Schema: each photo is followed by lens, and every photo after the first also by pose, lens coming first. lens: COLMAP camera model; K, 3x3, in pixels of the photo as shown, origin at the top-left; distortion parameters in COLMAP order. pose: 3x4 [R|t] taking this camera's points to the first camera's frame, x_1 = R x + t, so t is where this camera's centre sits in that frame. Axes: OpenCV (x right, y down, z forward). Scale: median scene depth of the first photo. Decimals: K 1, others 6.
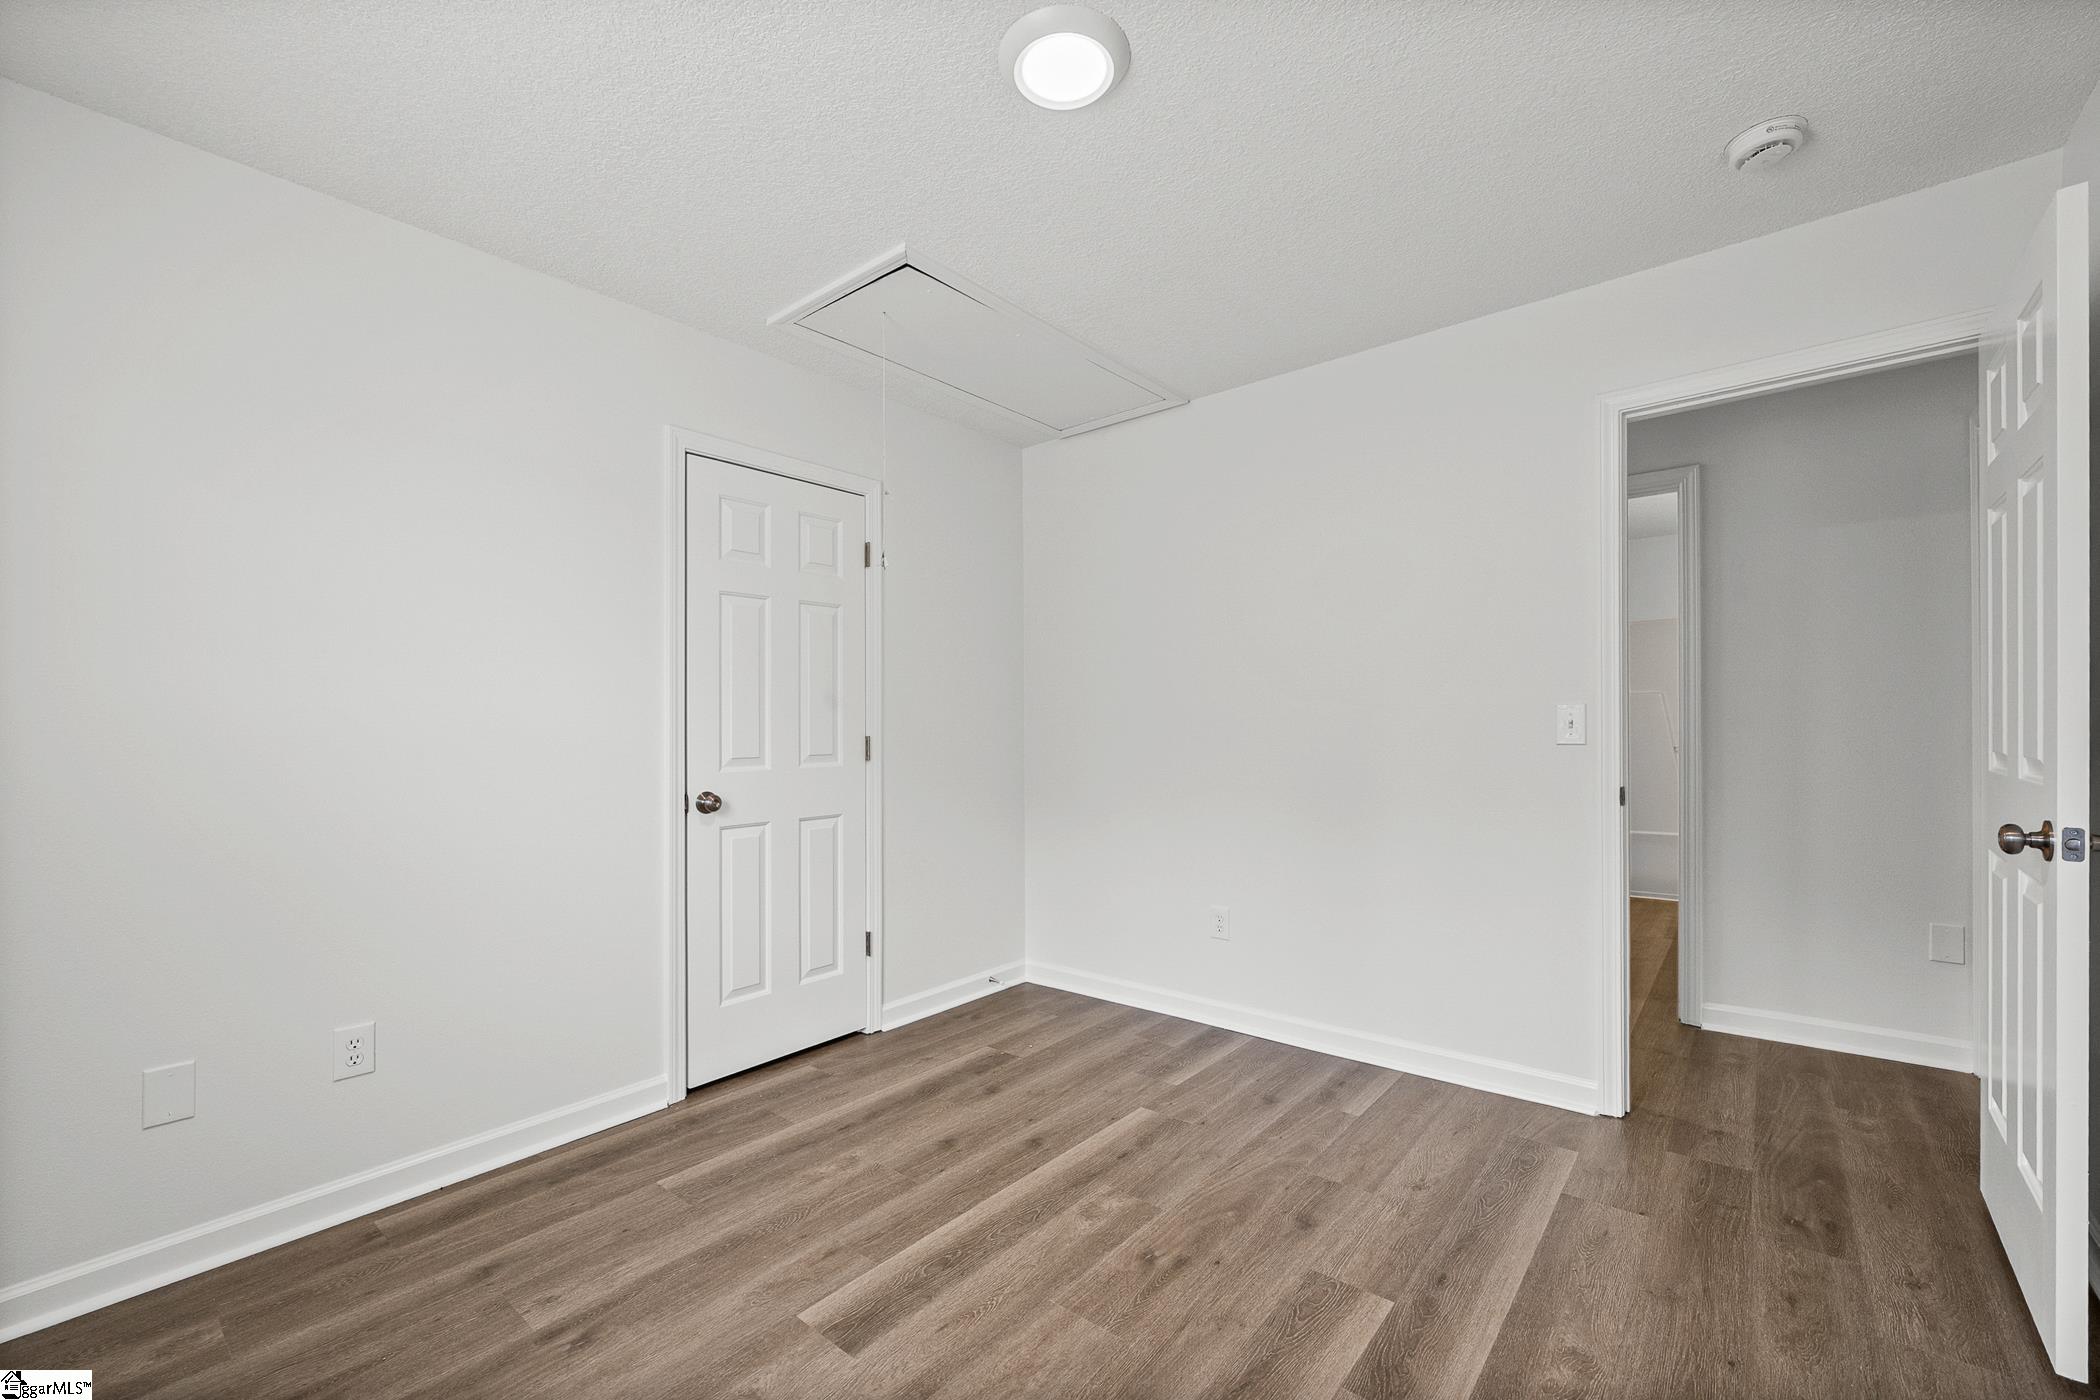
lens RADIAL K [[840.0, 0, 1059.2], [0, 840.0, 718.5], [0, 0, 1]] dist [-0.000926, -0.000463]
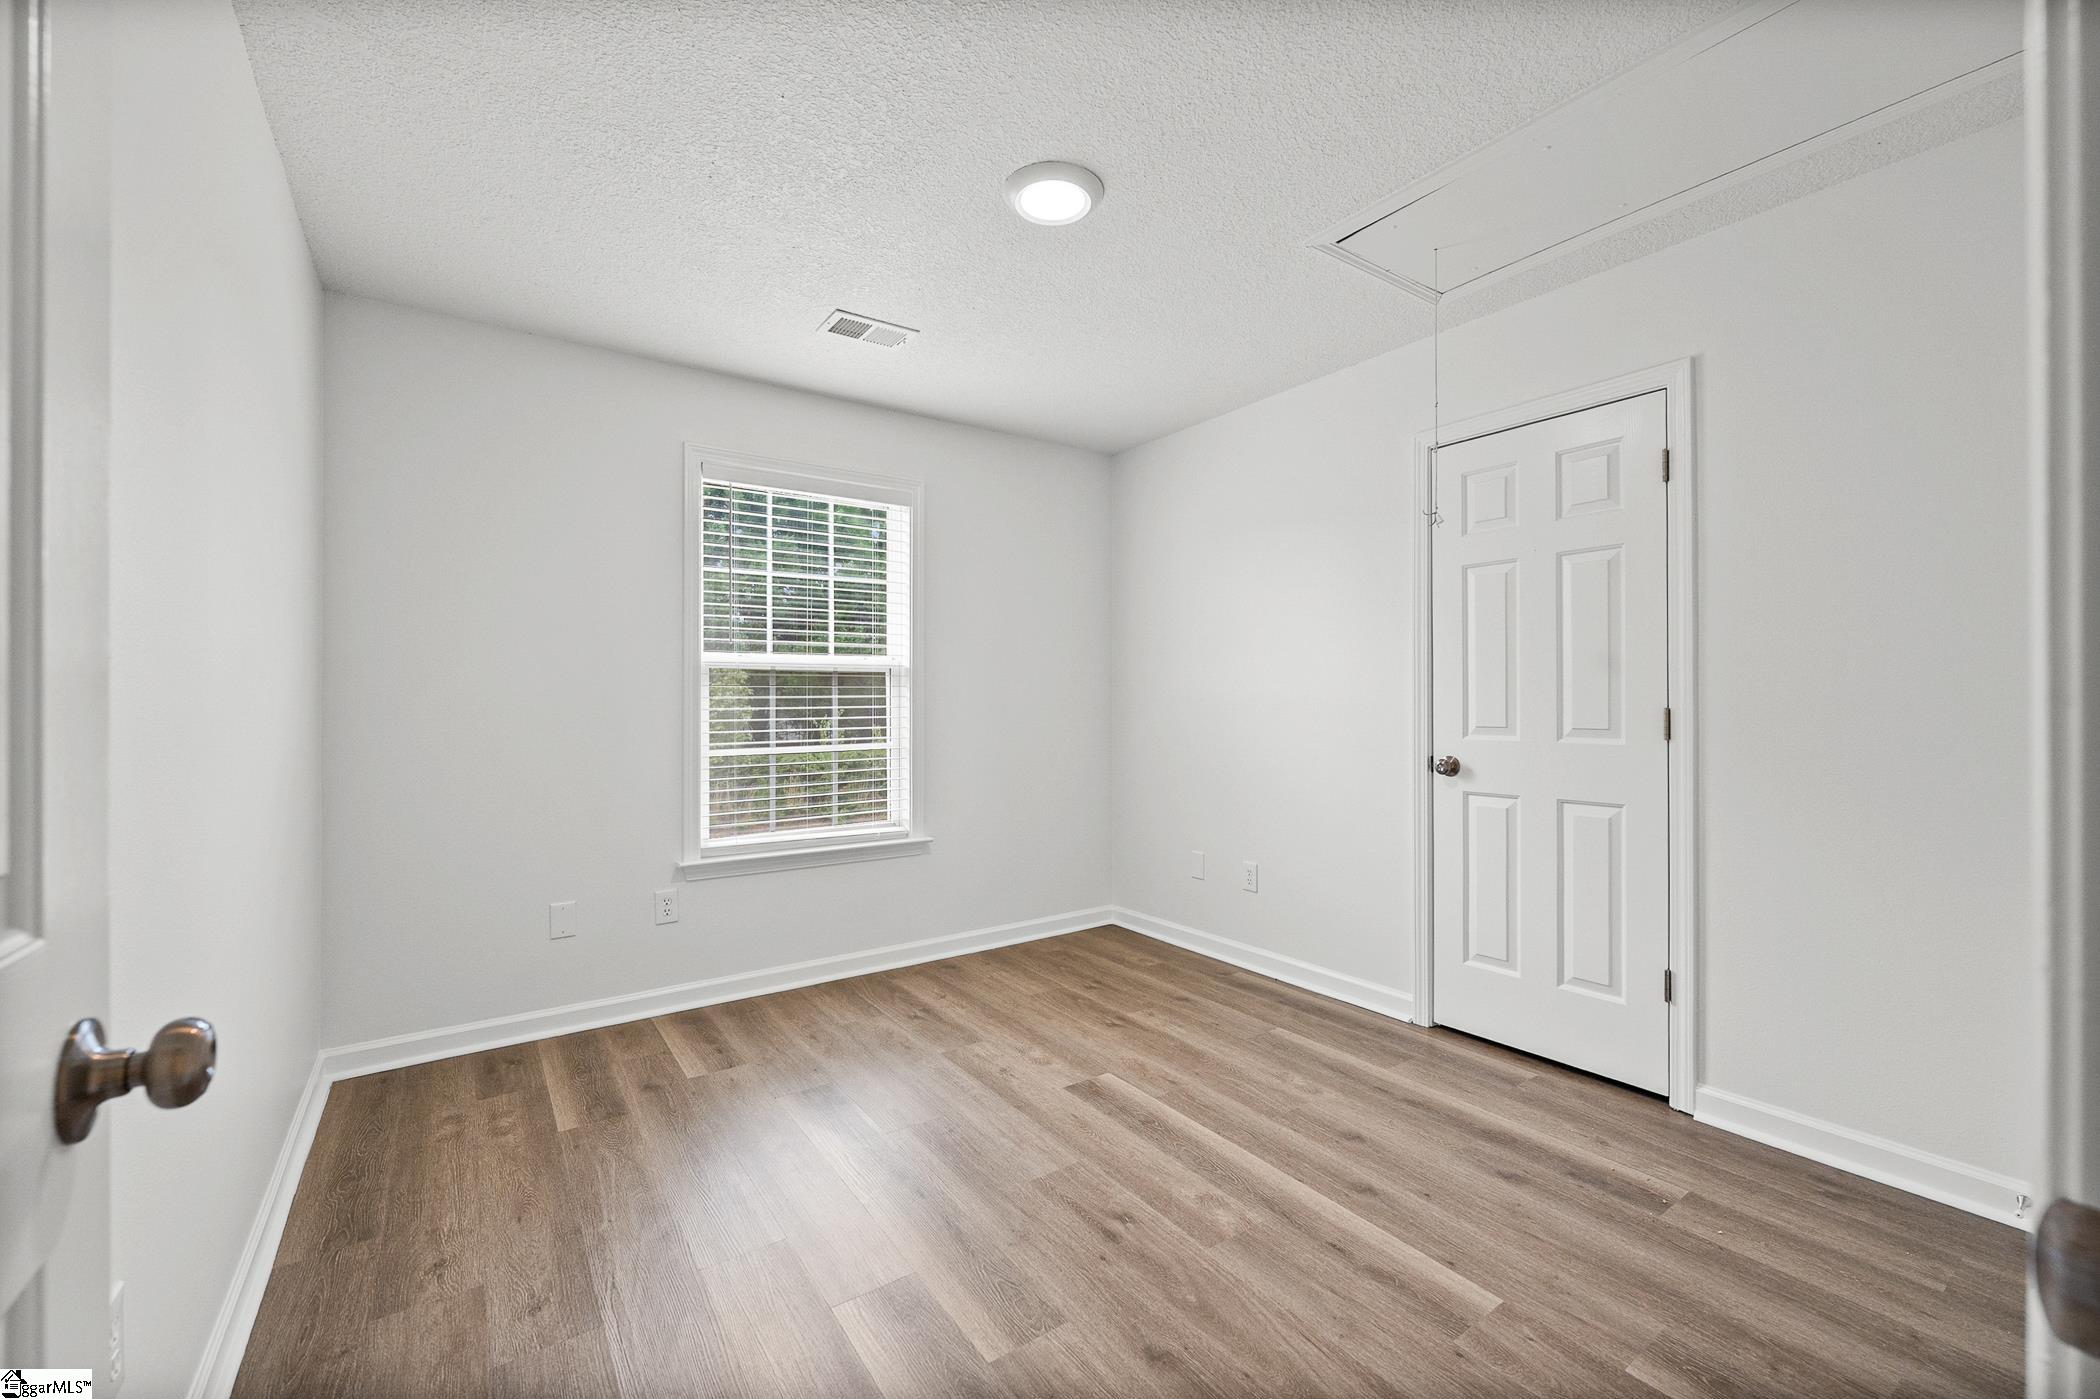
lens RADIAL K [[840.0, 0, 1053.9], [0, 840.0, 694.2], [0, 0, 1]] dist [-0.000926, -0.000463]
pose [[-0.249210, 0.005442, -0.968434, 0.884852], [0.018396, 0.999830, 0.000885, -0.001883], [0.968275, -0.017595, -0.249268, 0.934653]]
